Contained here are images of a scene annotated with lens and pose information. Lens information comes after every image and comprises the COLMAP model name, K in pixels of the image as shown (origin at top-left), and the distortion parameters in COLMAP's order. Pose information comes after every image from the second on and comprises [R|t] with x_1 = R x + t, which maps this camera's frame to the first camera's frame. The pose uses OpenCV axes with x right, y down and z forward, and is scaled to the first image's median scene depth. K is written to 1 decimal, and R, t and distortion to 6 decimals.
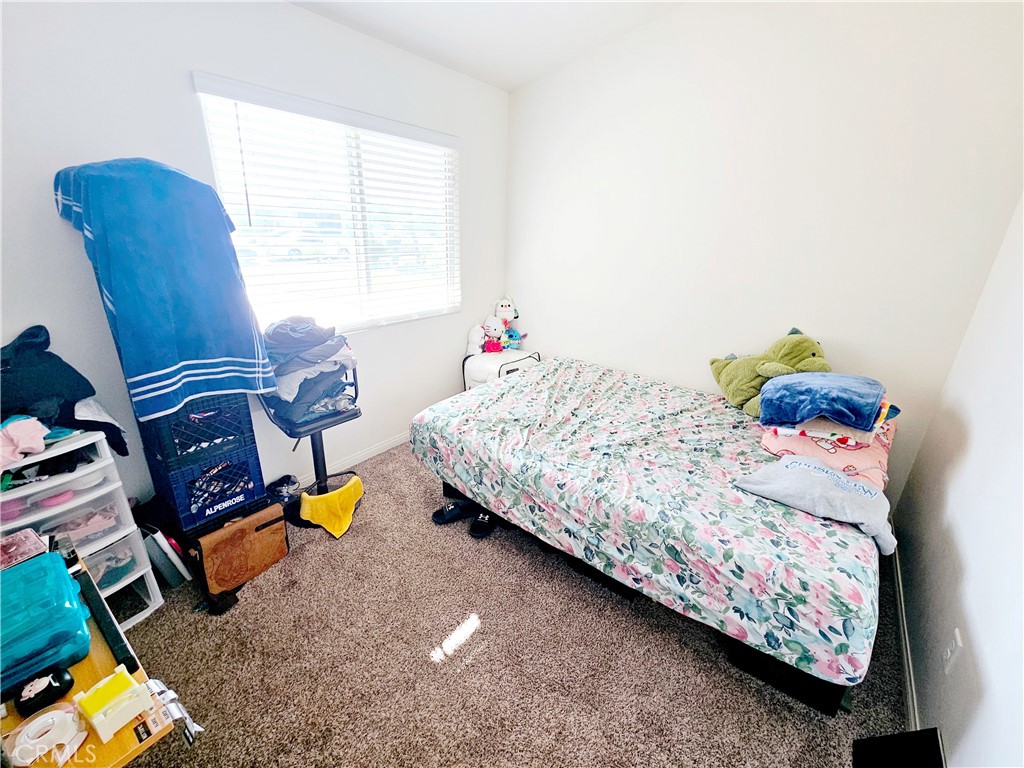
lens RADIAL K [[428.3, 0, 513.7], [0, 428.3, 378.1], [0, 0, 1]] dist [0.000527, 0.001153]
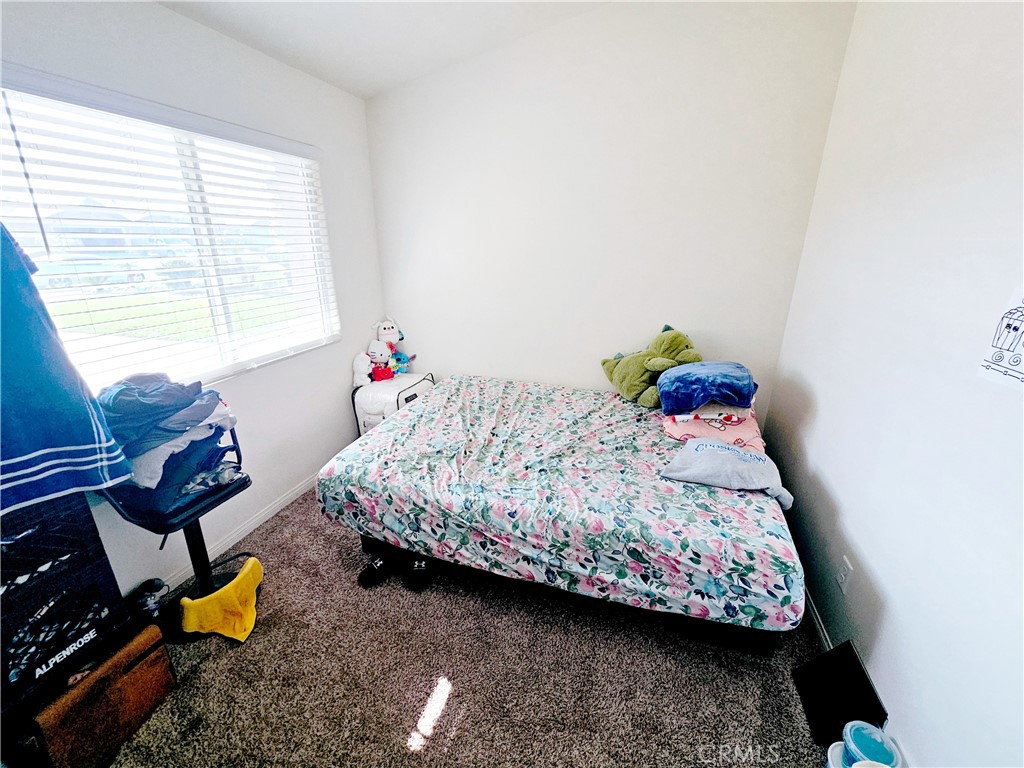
lens RADIAL K [[428.3, 0, 513.7], [0, 428.3, 378.1], [0, 0, 1]] dist [0.000527, 0.001153]
pose [[0.936369, -0.136767, 0.323276, -0.142729], [0.141670, 0.989878, 0.008437, -0.054716], [-0.321158, 0.037898, 0.946267, 0.066947]]
